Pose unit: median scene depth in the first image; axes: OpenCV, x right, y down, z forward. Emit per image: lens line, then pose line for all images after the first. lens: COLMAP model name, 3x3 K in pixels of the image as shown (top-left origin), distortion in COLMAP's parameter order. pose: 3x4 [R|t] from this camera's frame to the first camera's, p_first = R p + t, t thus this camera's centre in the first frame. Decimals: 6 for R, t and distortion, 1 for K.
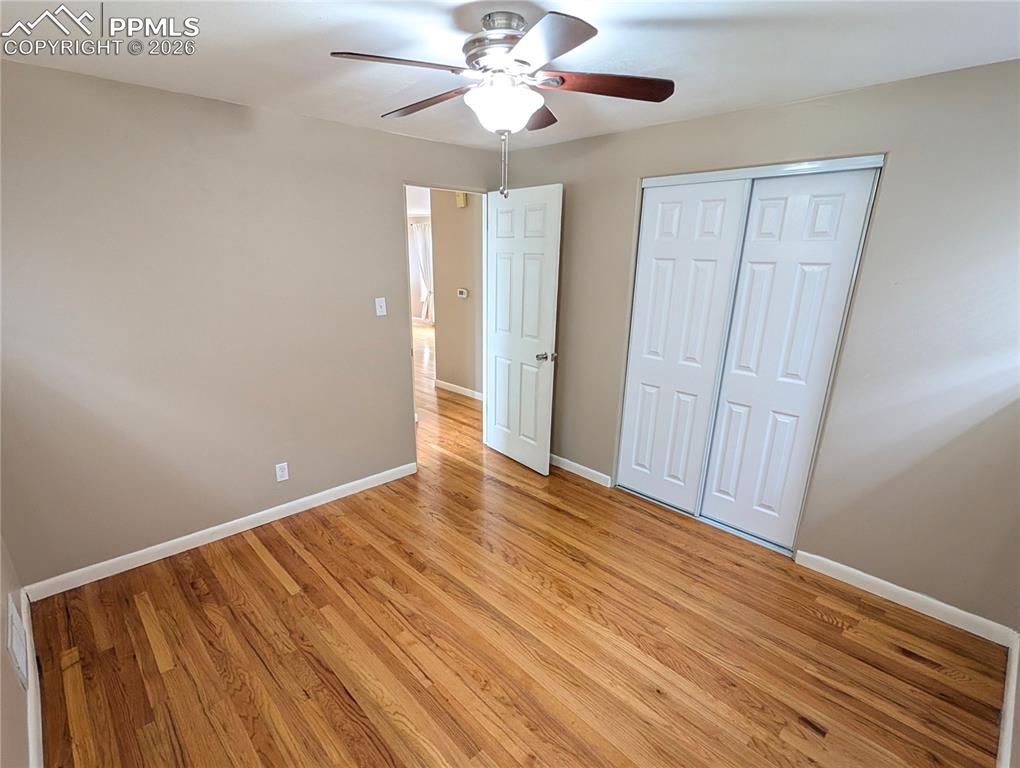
lens RADIAL K [[493.1, 0, 510.1], [0, 493.1, 415.4], [0, 0, 1]] dist [-0.000146, -0.000365]
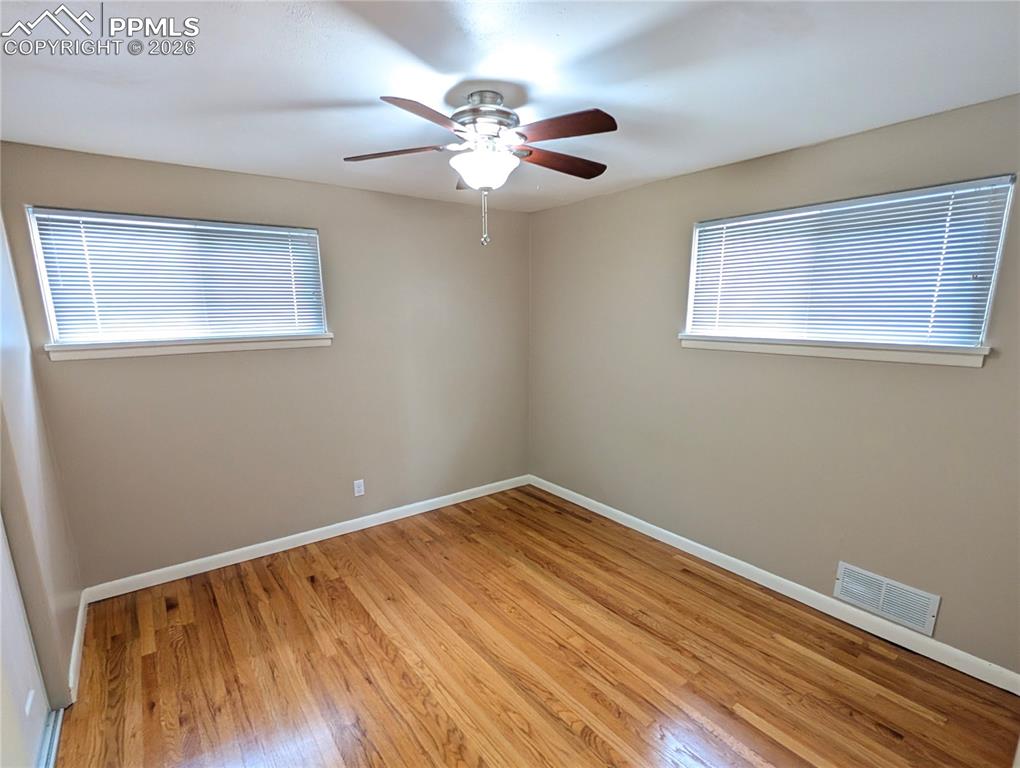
lens RADIAL K [[493.1, 0, 510.1], [0, 493.1, 415.4], [0, 0, 1]] dist [-0.000146, -0.000365]
pose [[-0.991993, -0.032932, 0.121921, -0.142314], [0.034181, 0.859360, 0.510228, -0.435168], [-0.121576, 0.510310, -0.851354, 1.383376]]
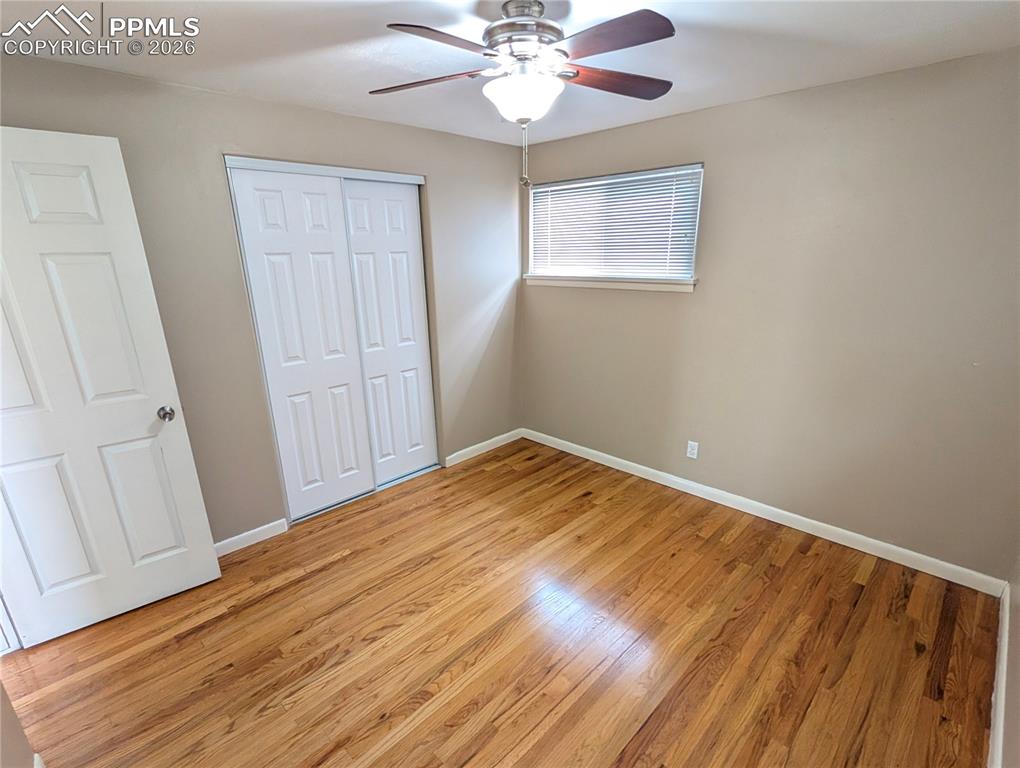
lens RADIAL K [[494.6, 0, 501.7], [0, 494.6, 414.6], [0, 0, 1]] dist [-0.001504, -0.000595]
pose [[-0.017489, -0.331156, 0.943414, -0.717779], [0.332743, 0.887847, 0.317820, -0.233985], [-0.942855, 0.319472, 0.094663, 0.704769]]
